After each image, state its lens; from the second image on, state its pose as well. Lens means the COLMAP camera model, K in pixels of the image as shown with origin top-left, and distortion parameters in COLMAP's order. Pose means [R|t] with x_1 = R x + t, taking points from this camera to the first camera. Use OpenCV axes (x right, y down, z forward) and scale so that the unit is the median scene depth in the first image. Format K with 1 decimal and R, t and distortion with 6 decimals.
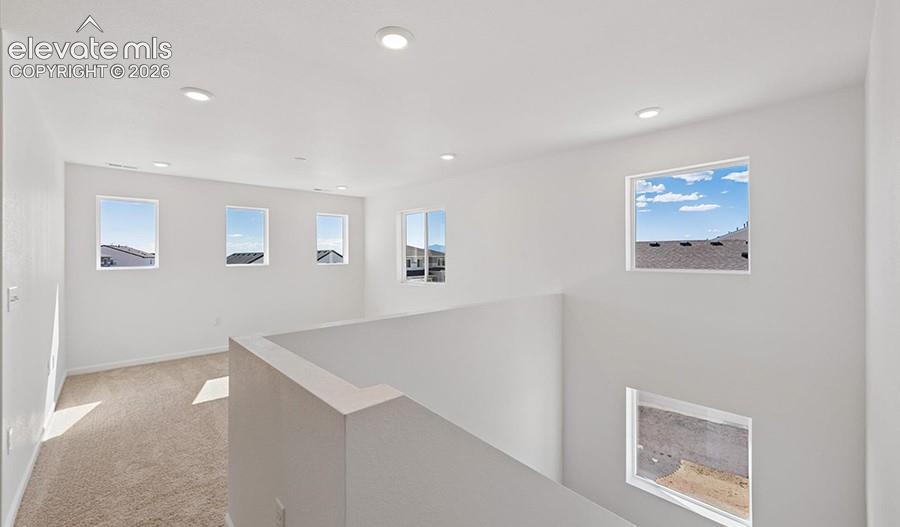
lens RADIAL K [[364.7, 0, 448.7], [0, 364.7, 251.3], [0, 0, 1]] dist [-0.002119, -0.000196]
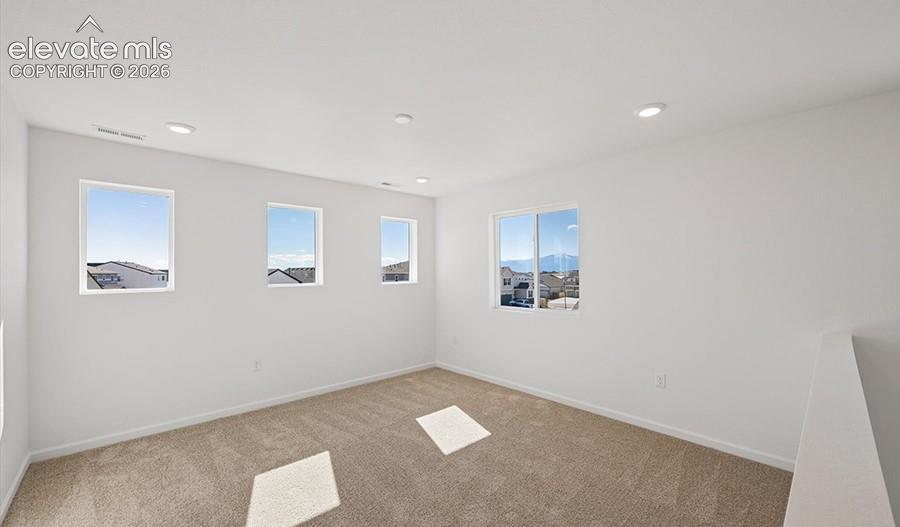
lens RADIAL K [[356.9, 0, 446.5], [0, 356.9, 267.7], [0, 0, 1]] dist [0.002514, 0.000136]
pose [[0.999979, 0.000995, -0.006399, -0.272063], [-0.001002, 0.999999, -0.001126, 0.003448], [0.006398, 0.001132, 0.999979, 0.321440]]
